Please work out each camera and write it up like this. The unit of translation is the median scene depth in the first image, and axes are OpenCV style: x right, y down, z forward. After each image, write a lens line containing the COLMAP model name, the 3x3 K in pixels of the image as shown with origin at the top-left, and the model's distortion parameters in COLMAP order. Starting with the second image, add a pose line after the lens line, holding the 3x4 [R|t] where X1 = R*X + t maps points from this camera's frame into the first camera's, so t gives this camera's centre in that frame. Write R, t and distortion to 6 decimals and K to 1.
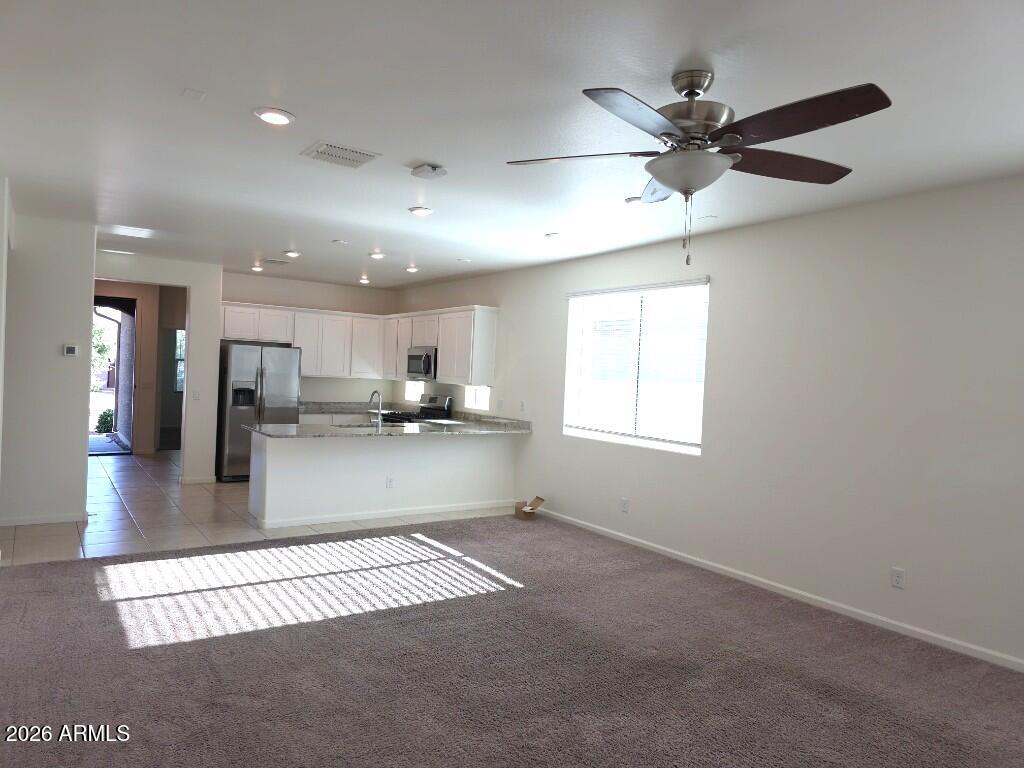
lens RADIAL K [[671.3, 0, 512.0], [0, 671.3, 384.0], [0, 0, 1]] dist [0.029901, -0.003206]
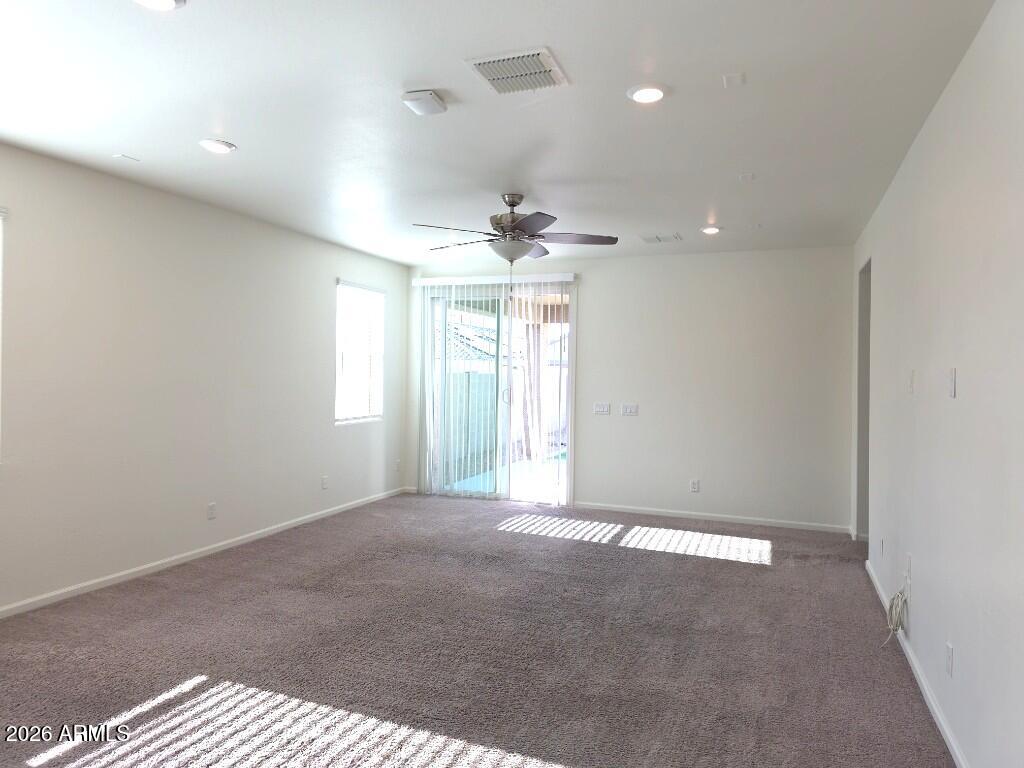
lens RADIAL K [[671.3, 0, 512.0], [0, 671.3, 384.0], [0, 0, 1]] dist [0.029901, -0.003206]
pose [[-0.568230, -0.059914, 0.820685, -0.777864], [-0.043115, 0.998144, 0.043017, -0.032673], [-0.821739, -0.010940, -0.569759, 1.278165]]
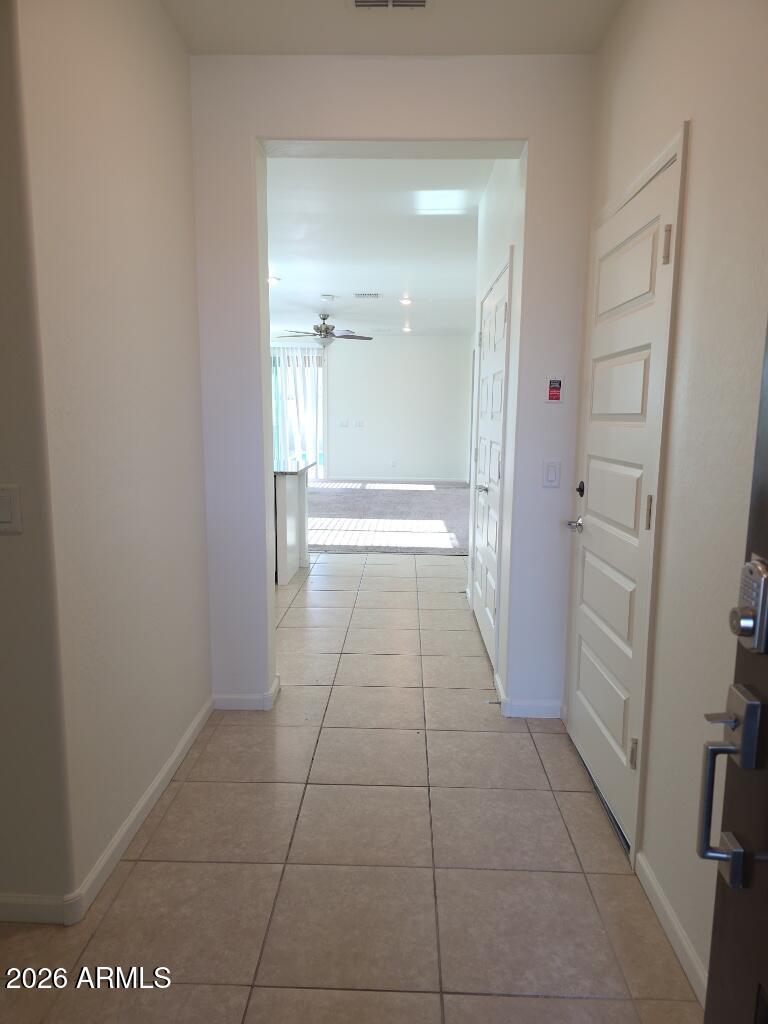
lens RADIAL K [[671.3, 0, 384.0], [0, 671.3, 512.0], [0, 0, 1]] dist [0.029901, -0.003206]
pose [[-0.812553, -0.135376, 0.566949, -1.417339], [-0.047341, 0.984770, 0.167294, -0.027895], [-0.580962, 0.109095, -0.806586, 2.472670]]
